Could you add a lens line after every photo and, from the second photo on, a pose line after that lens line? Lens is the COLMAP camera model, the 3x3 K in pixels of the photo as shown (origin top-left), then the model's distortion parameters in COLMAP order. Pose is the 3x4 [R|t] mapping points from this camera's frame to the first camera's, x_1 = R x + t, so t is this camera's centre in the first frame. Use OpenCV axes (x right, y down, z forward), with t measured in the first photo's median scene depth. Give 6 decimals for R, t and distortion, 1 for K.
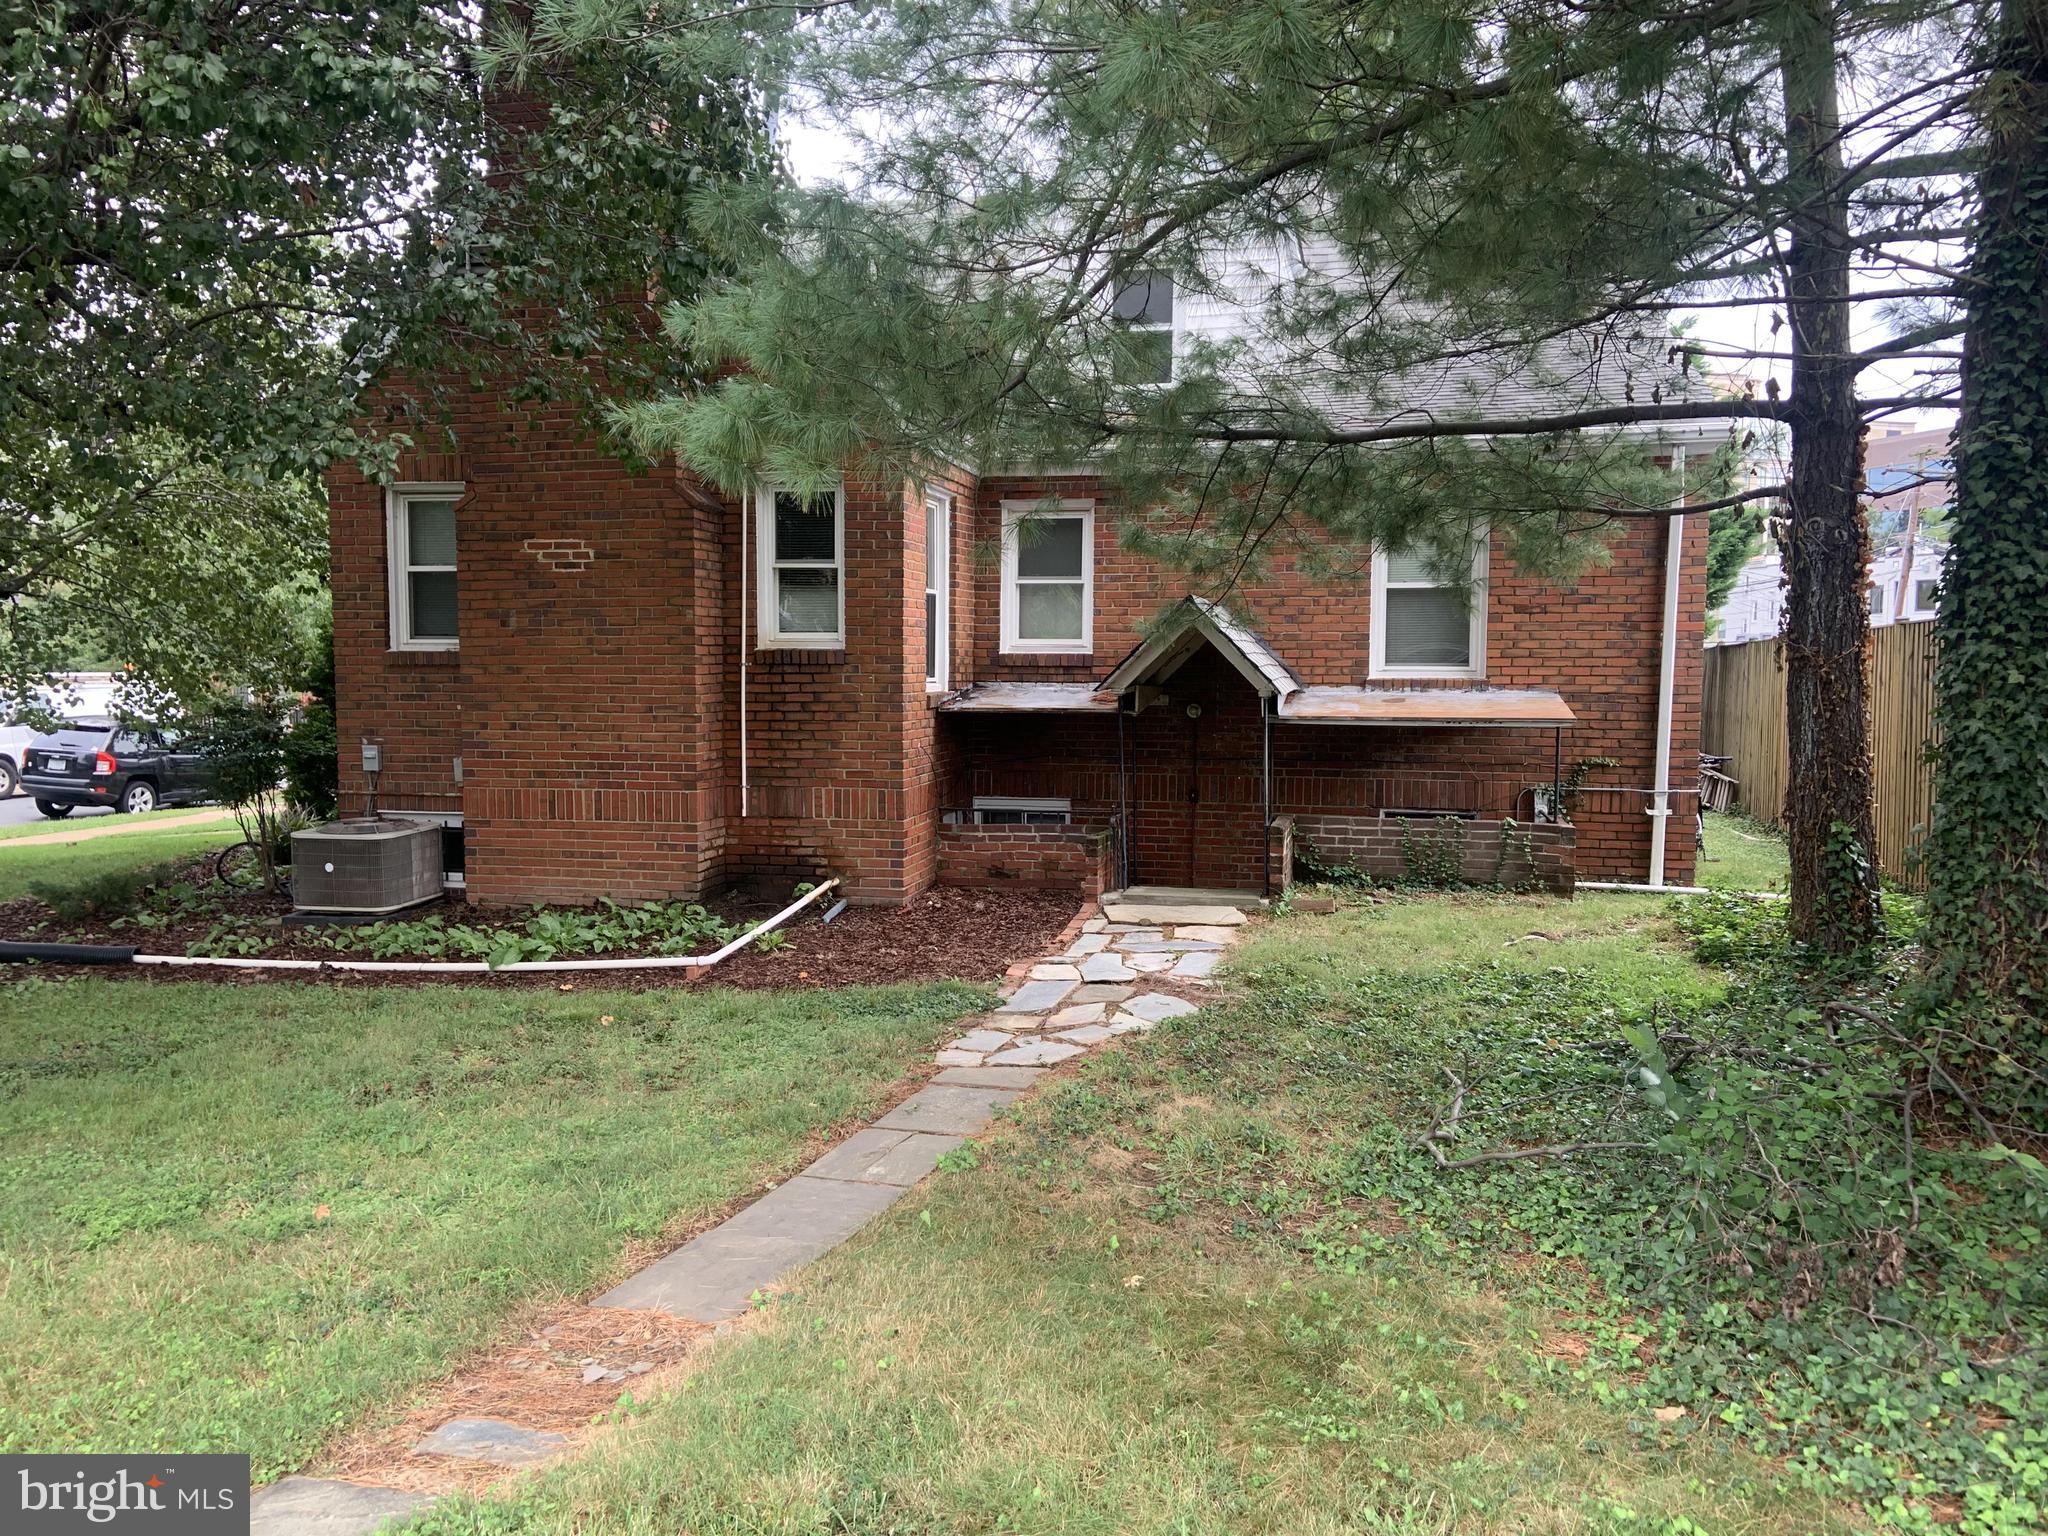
lens RADIAL K [[1565.6, 0, 1018.7], [0, 1565.6, 764.0], [0, 0, 1]] dist [0.158926, -0.184819]
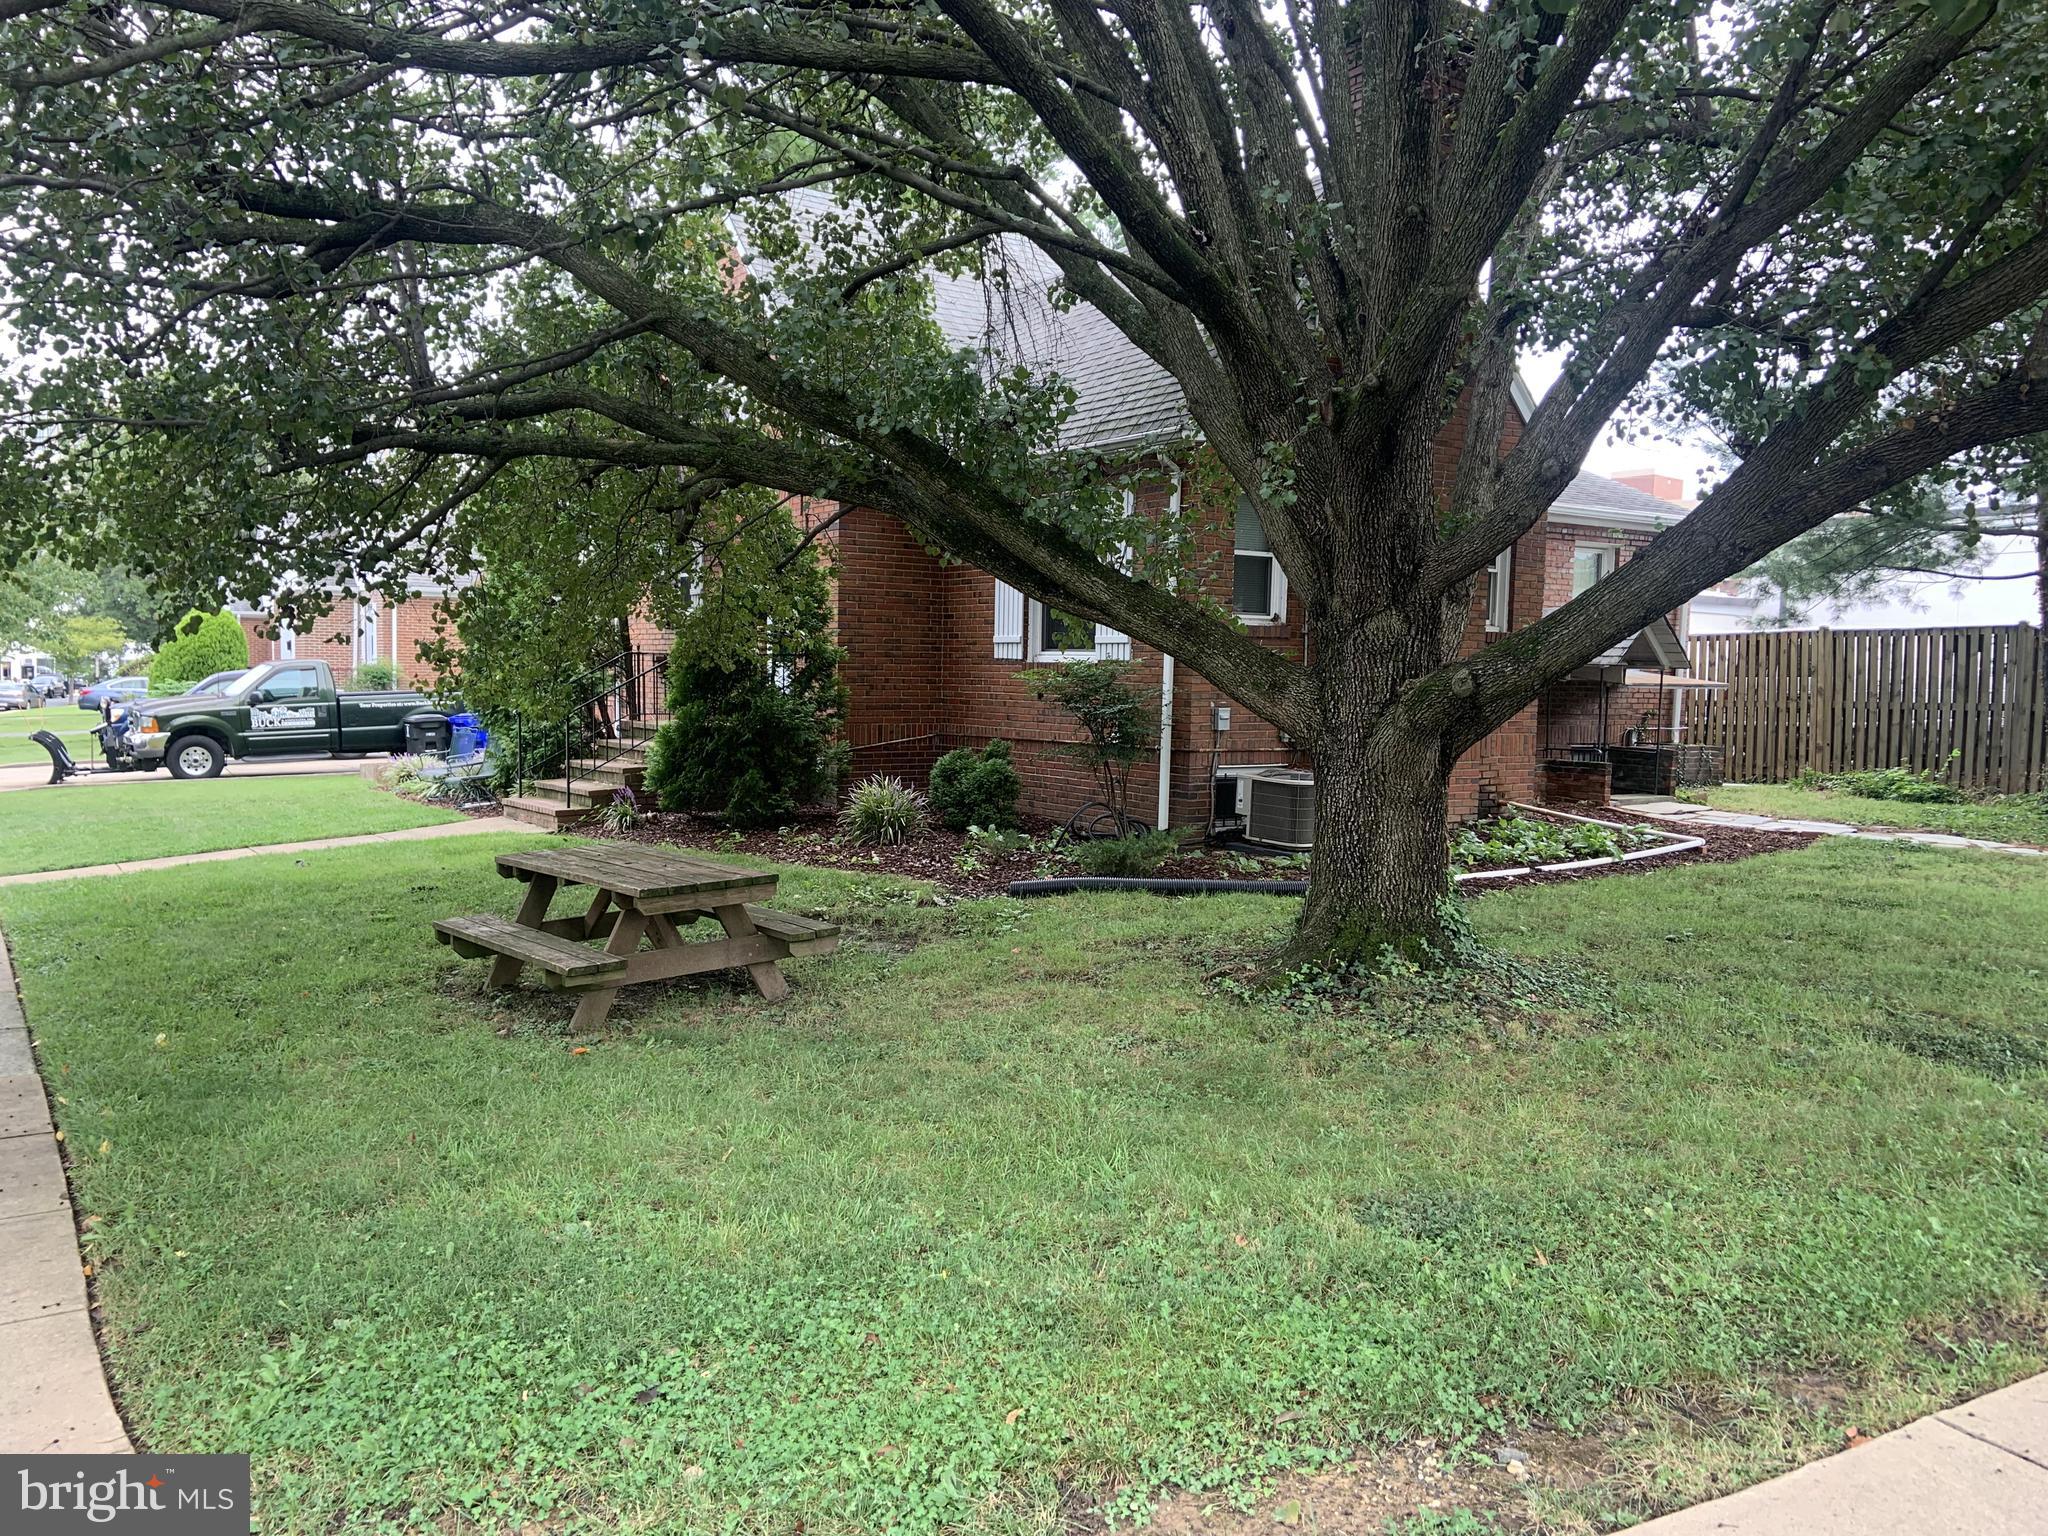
lens RADIAL K [[1565.6, 0, 1018.7], [0, 1565.6, 764.0], [0, 0, 1]] dist [0.158926, -0.184819]
pose [[0.663478, -0.032257, 0.747500, -1.420485], [0.033307, 0.999353, 0.013563, 0.008771], [-0.747454, 0.015898, 0.664123, 0.399862]]
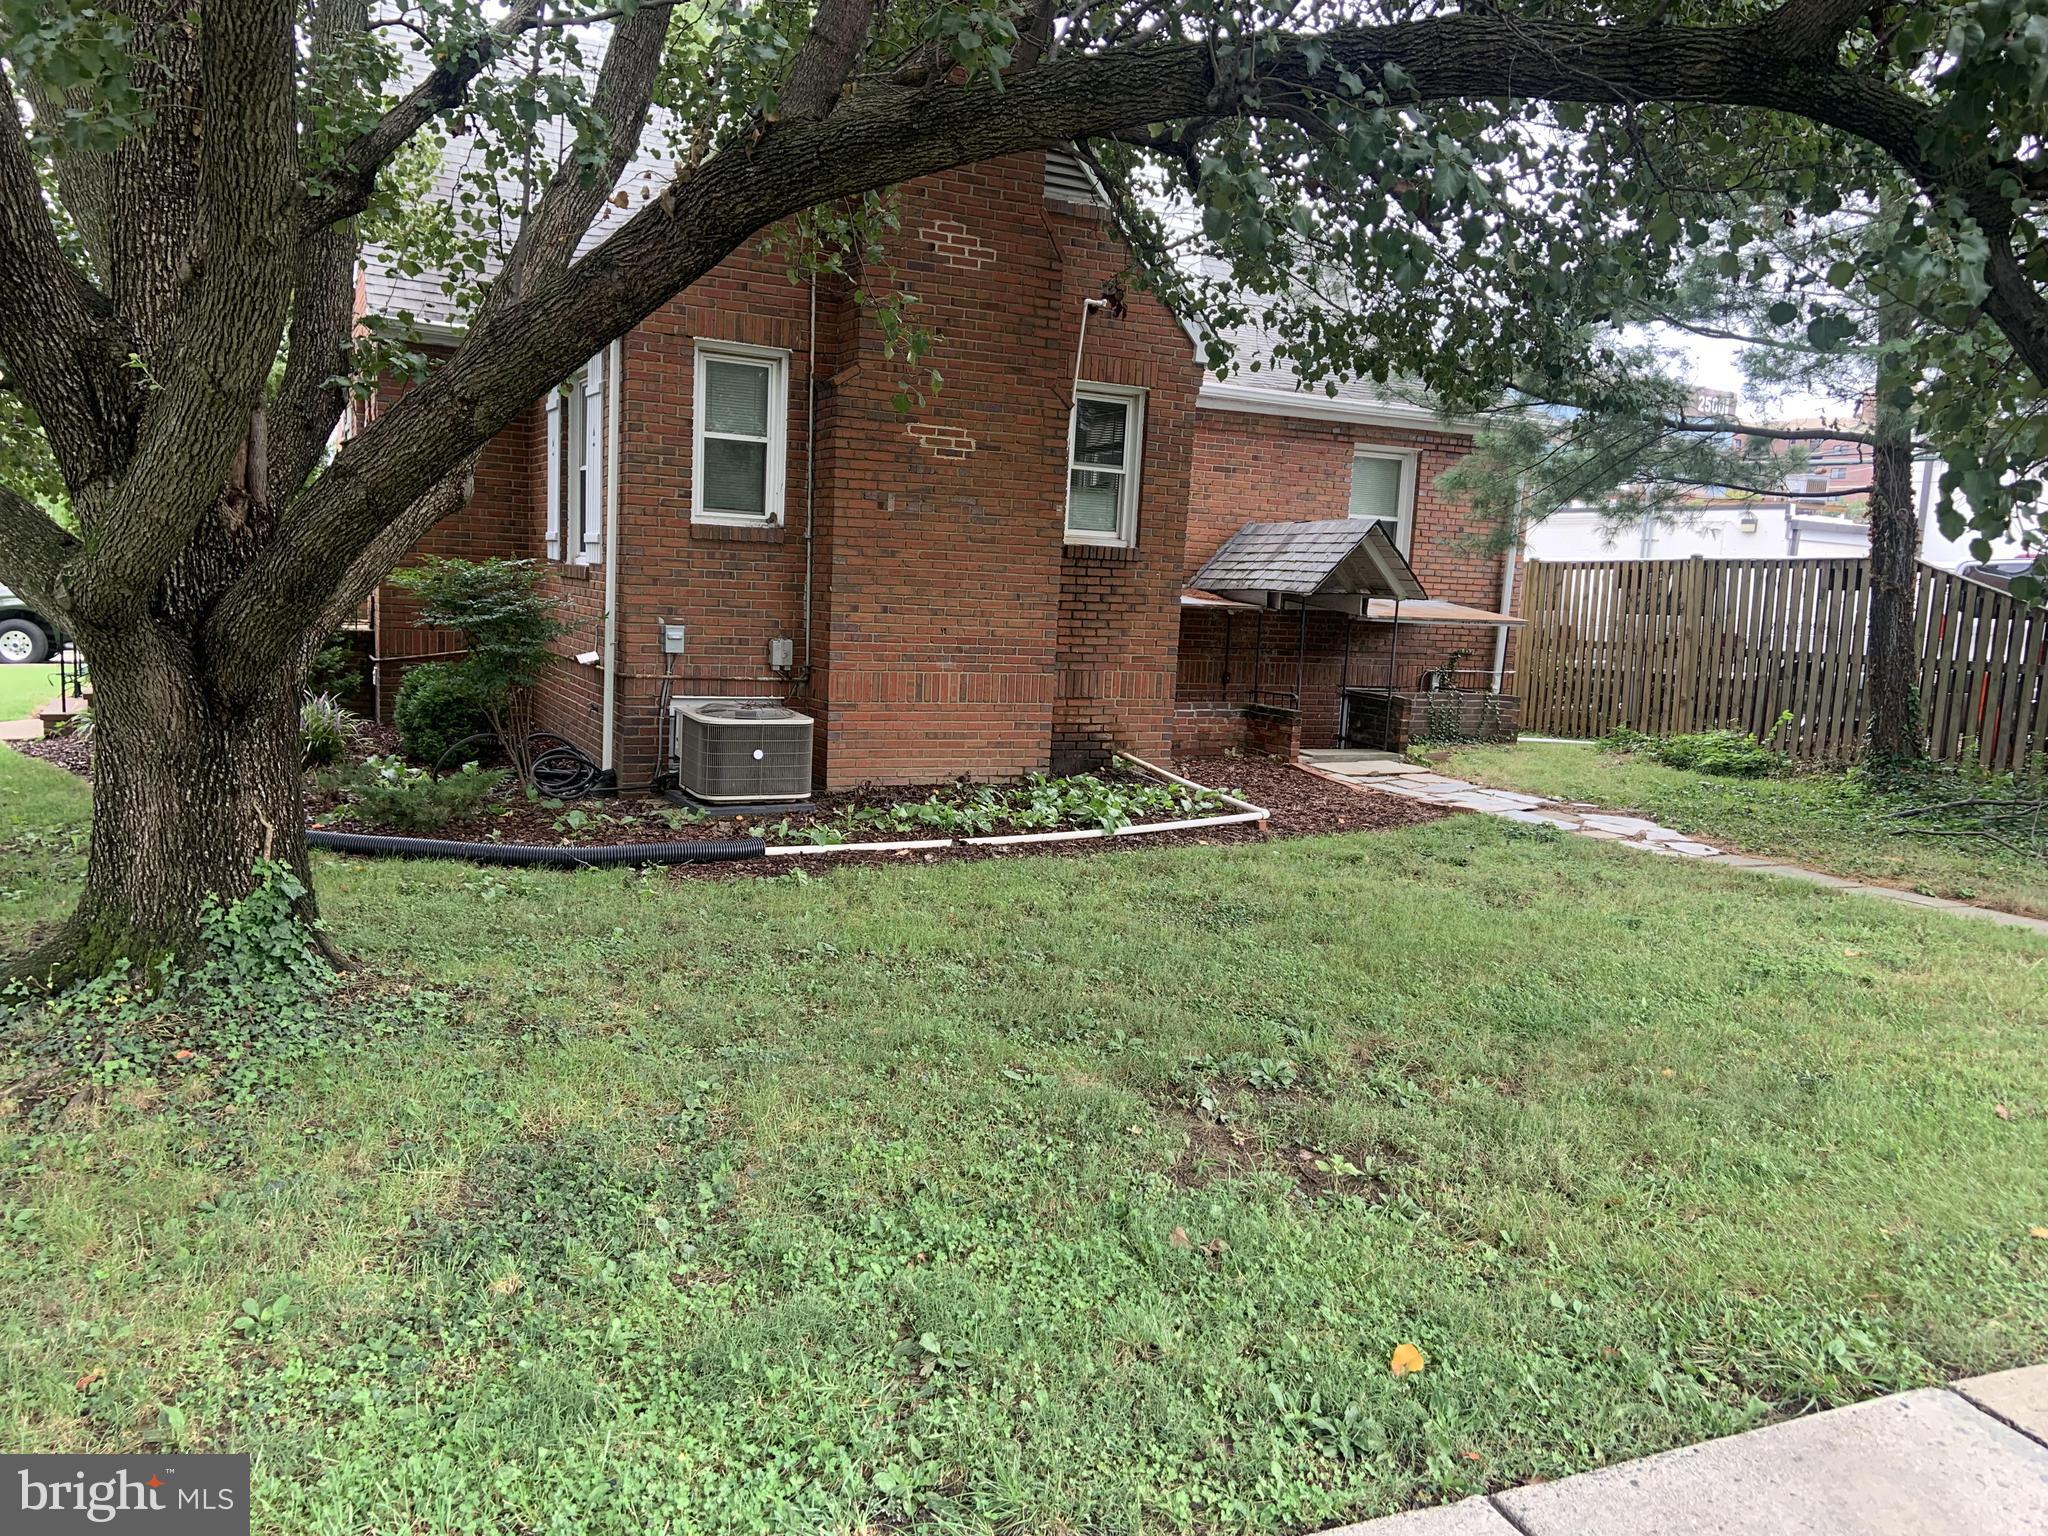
lens RADIAL K [[1565.6, 0, 1018.7], [0, 1565.6, 764.0], [0, 0, 1]] dist [0.158926, -0.184819]
pose [[0.762741, -0.039002, 0.645527, -0.903896], [-0.004197, 0.997860, 0.065249, 0.008493], [-0.646691, -0.052477, 0.760945, 0.185451]]
